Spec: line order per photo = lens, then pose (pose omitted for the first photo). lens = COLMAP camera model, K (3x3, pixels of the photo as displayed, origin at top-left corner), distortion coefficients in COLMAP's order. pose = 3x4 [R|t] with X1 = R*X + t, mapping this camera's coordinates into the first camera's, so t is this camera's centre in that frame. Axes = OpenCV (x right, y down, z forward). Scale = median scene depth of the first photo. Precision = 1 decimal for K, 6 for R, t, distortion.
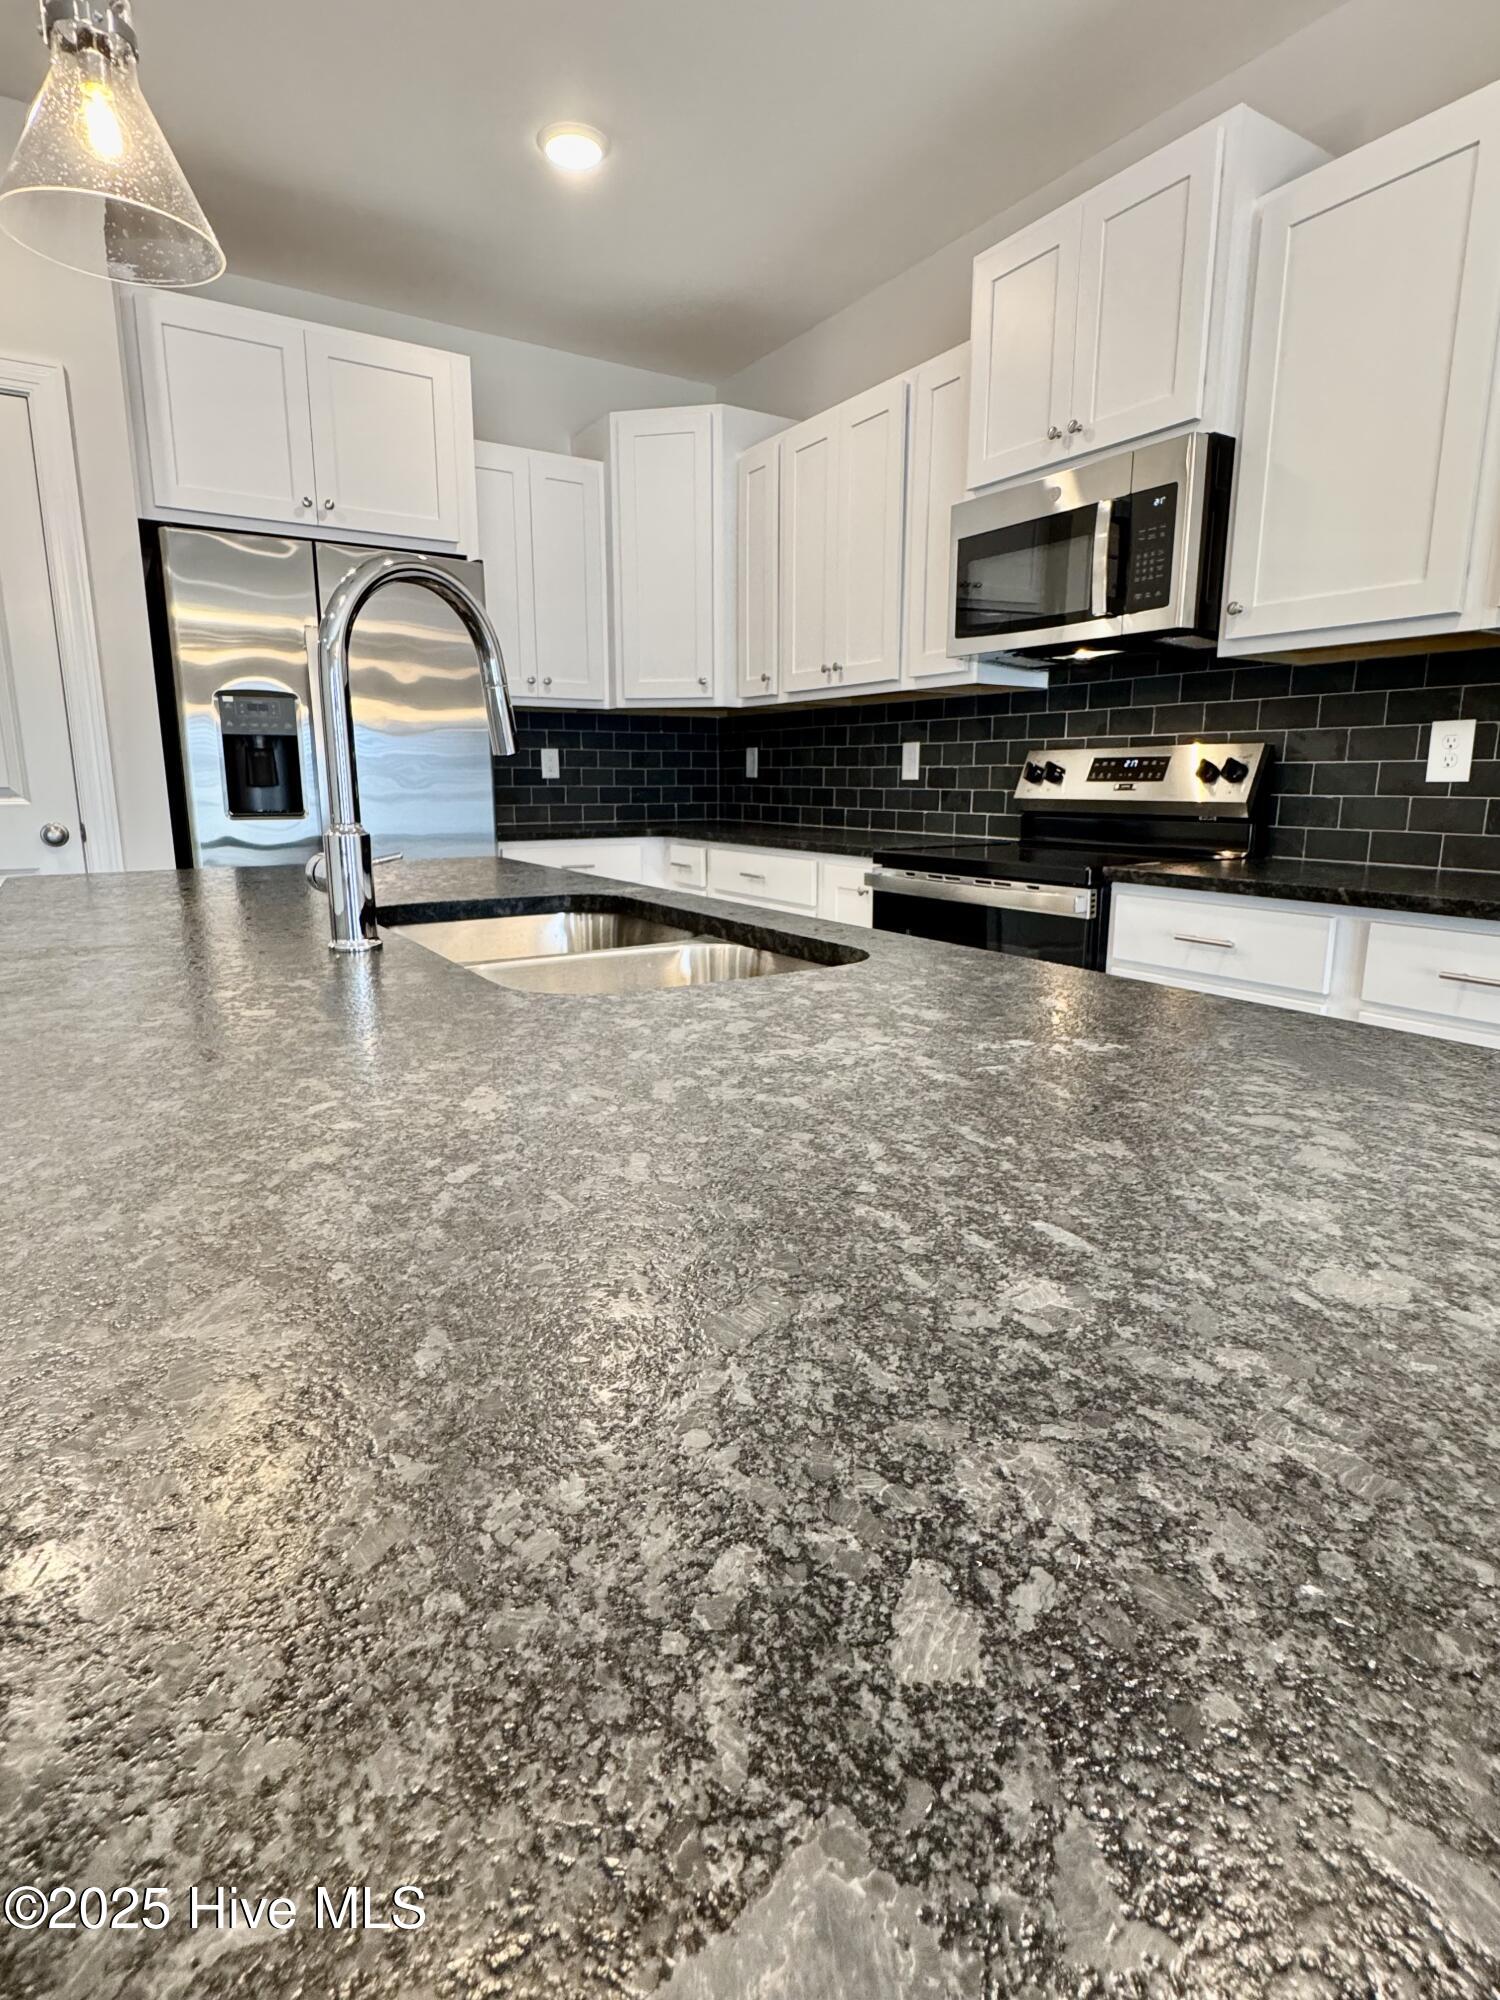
lens RADIAL K [[1045.4, 0, 750.0], [0, 1045.4, 1000.0], [0, 0, 1]] dist [-0.000809, 0.000271]
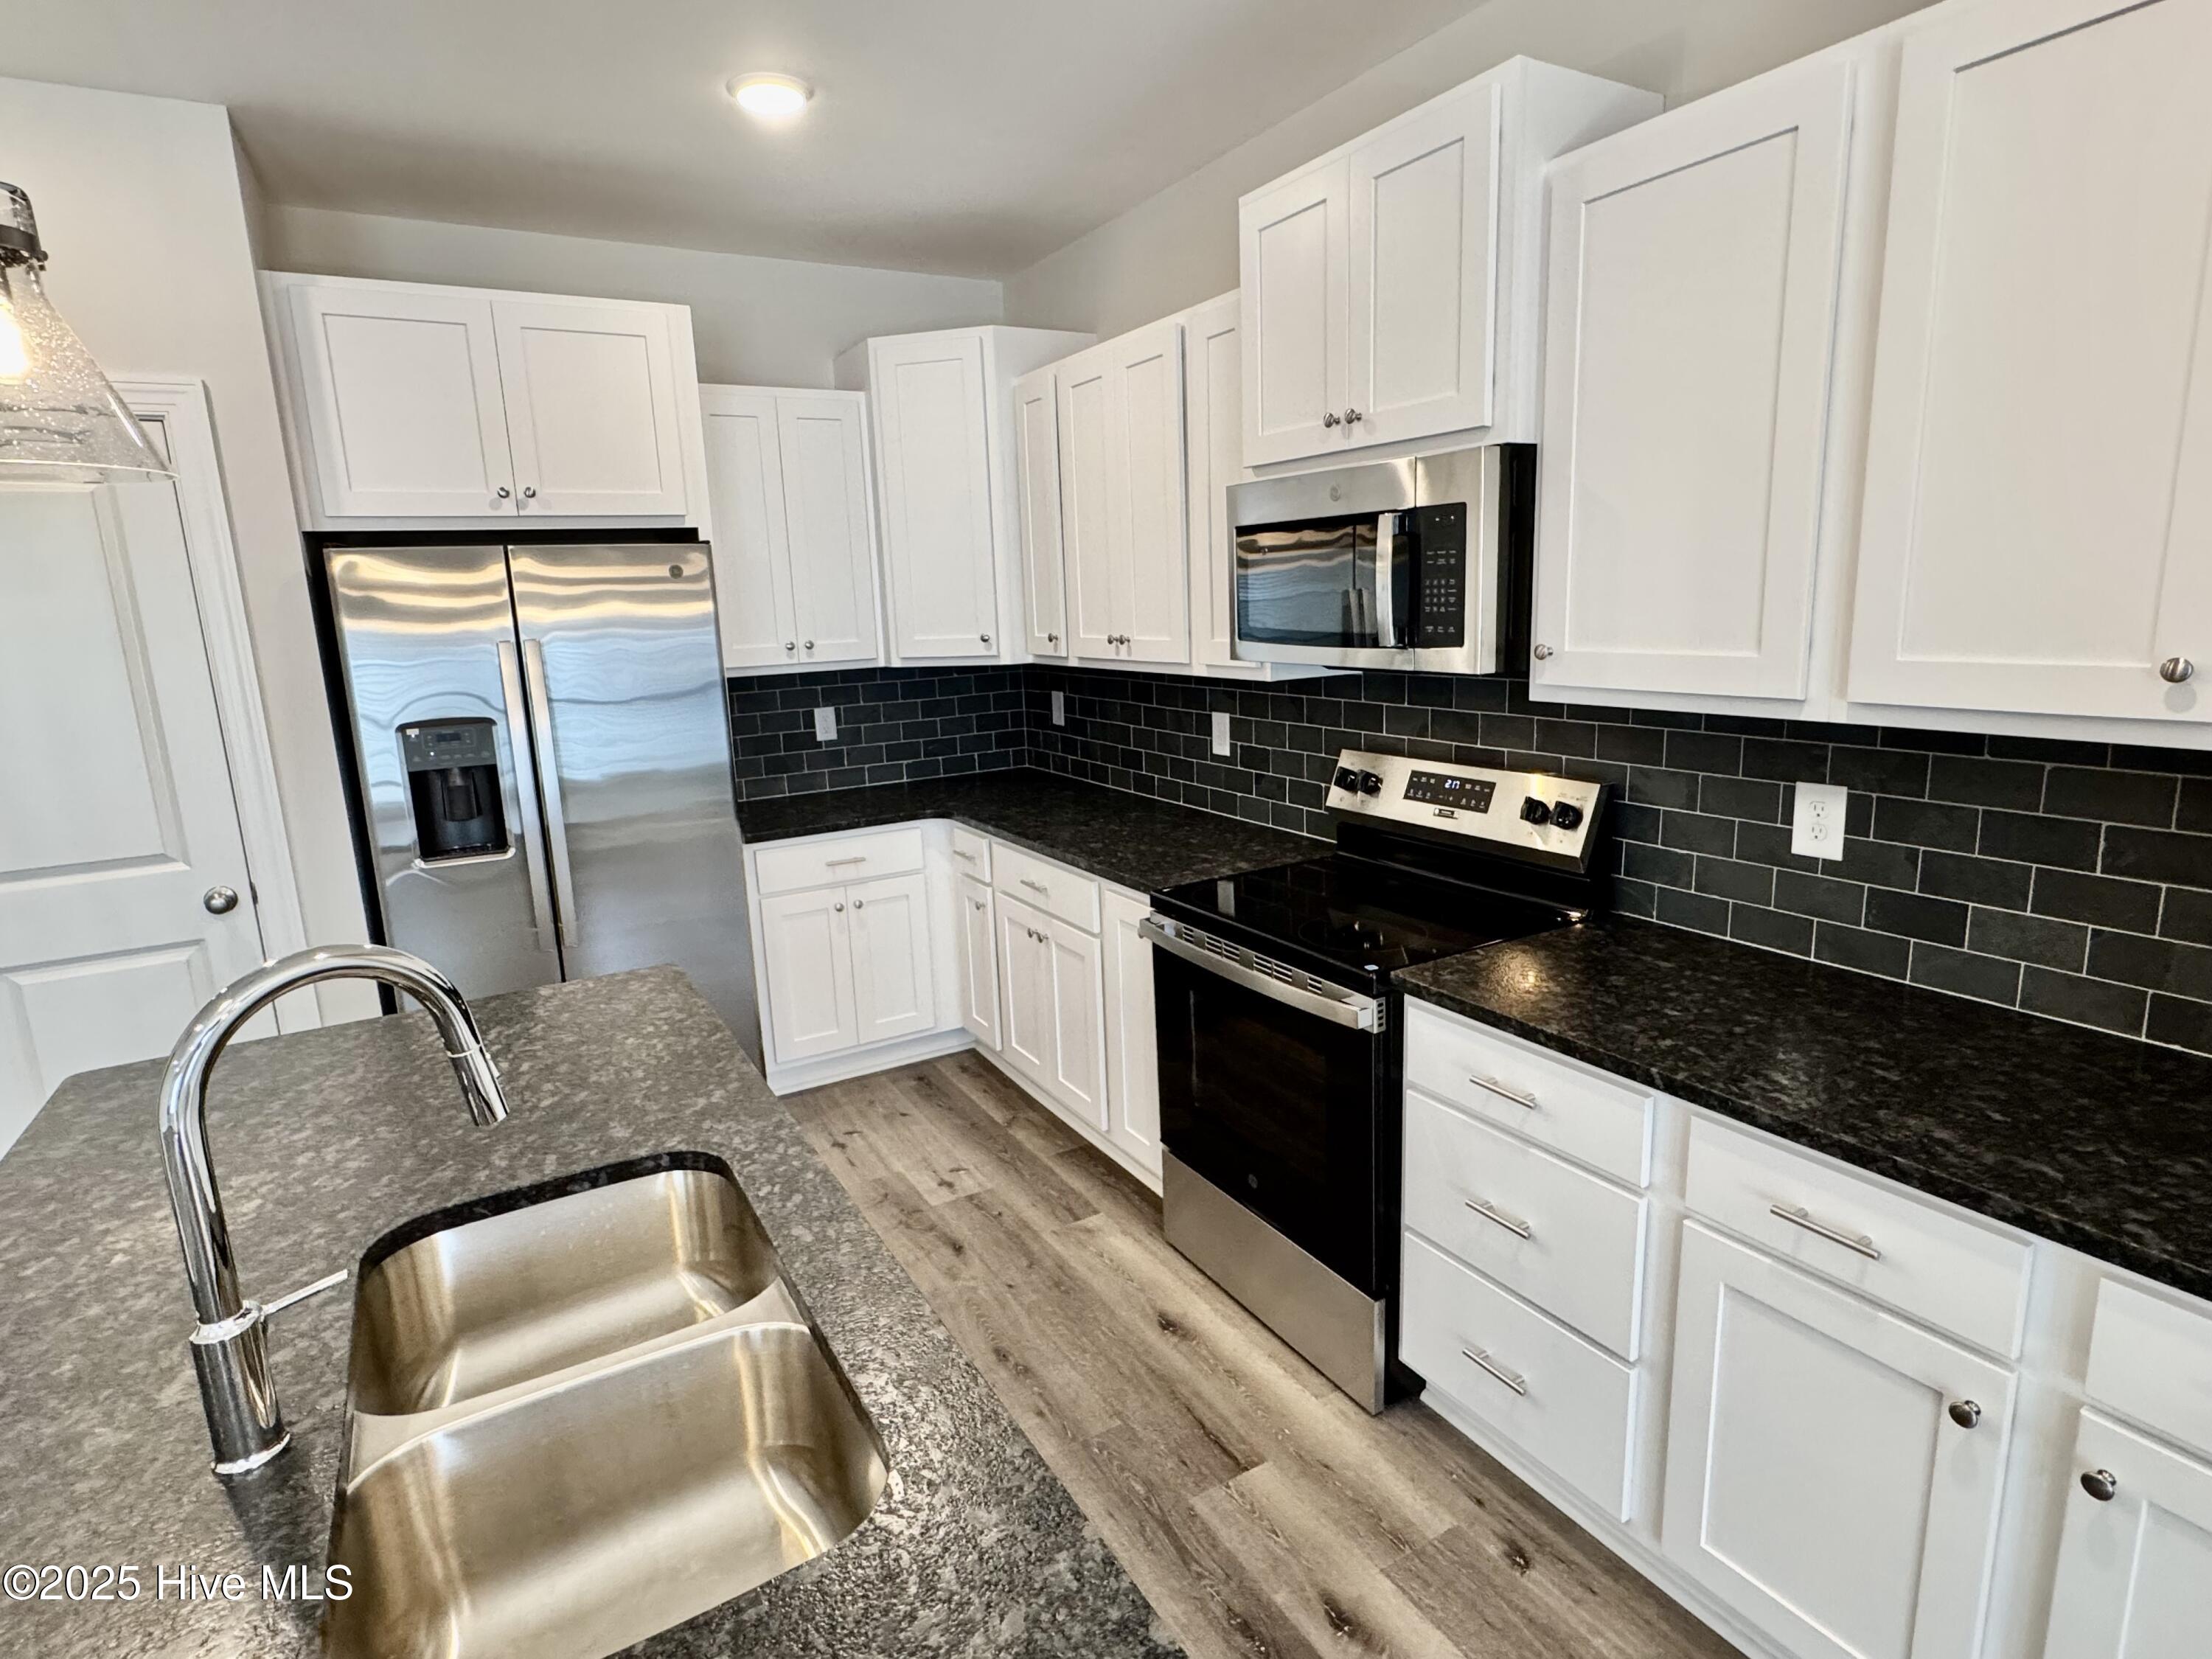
lens RADIAL K [[1151.6, 0, 1097.9], [0, 1151.6, 826.1], [0, 0, 1]] dist [-0.000628, 0.000763]
pose [[0.998368, -0.032542, -0.046935, 0.121491], [0.032296, 0.999460, -0.005996, -0.192777], [0.047105, 0.004471, 0.998880, 0.066102]]
